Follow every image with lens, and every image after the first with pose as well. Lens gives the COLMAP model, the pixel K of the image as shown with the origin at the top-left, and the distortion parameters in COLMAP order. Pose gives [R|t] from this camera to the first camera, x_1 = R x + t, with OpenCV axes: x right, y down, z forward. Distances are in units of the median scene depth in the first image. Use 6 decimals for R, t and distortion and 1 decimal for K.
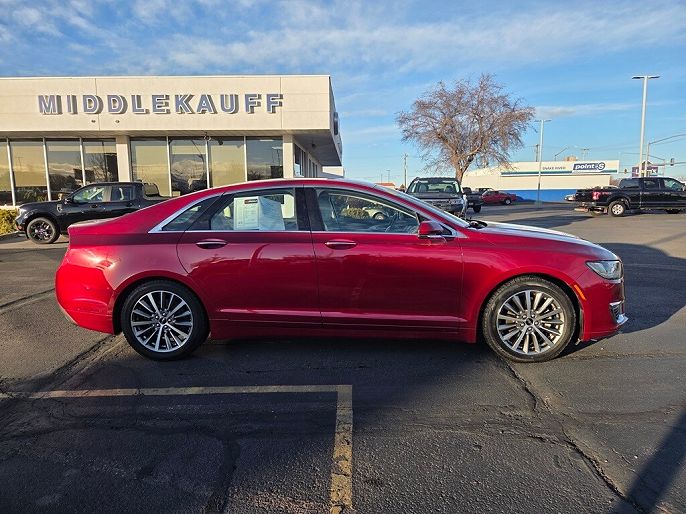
lens RADIAL K [[452.8, 0, 341.8], [0, 452.8, 254.5], [0, 0, 1]] dist [0.033575, -0.007219]
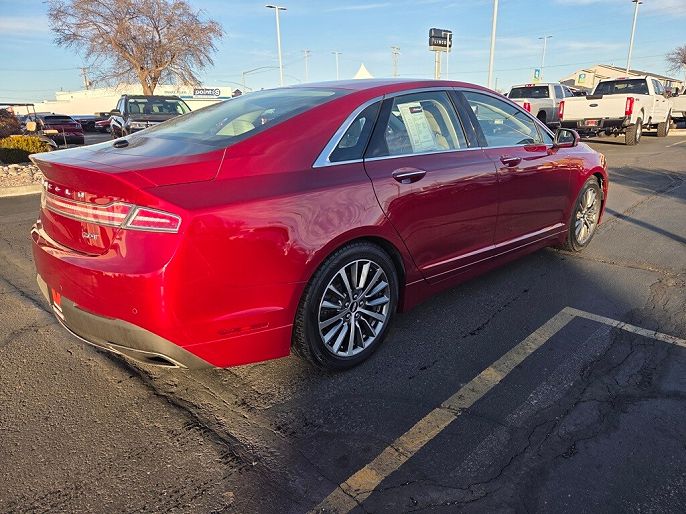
lens RADIAL K [[457.6, 0, 341.6], [0, 457.6, 255.1], [0, 0, 1]] dist [0.027528, -0.003049]
pose [[0.704878, -0.216134, 0.675598, -0.815397], [0.108784, 0.974119, 0.198136, -0.051411], [-0.700937, -0.066167, 0.710147, 0.566036]]
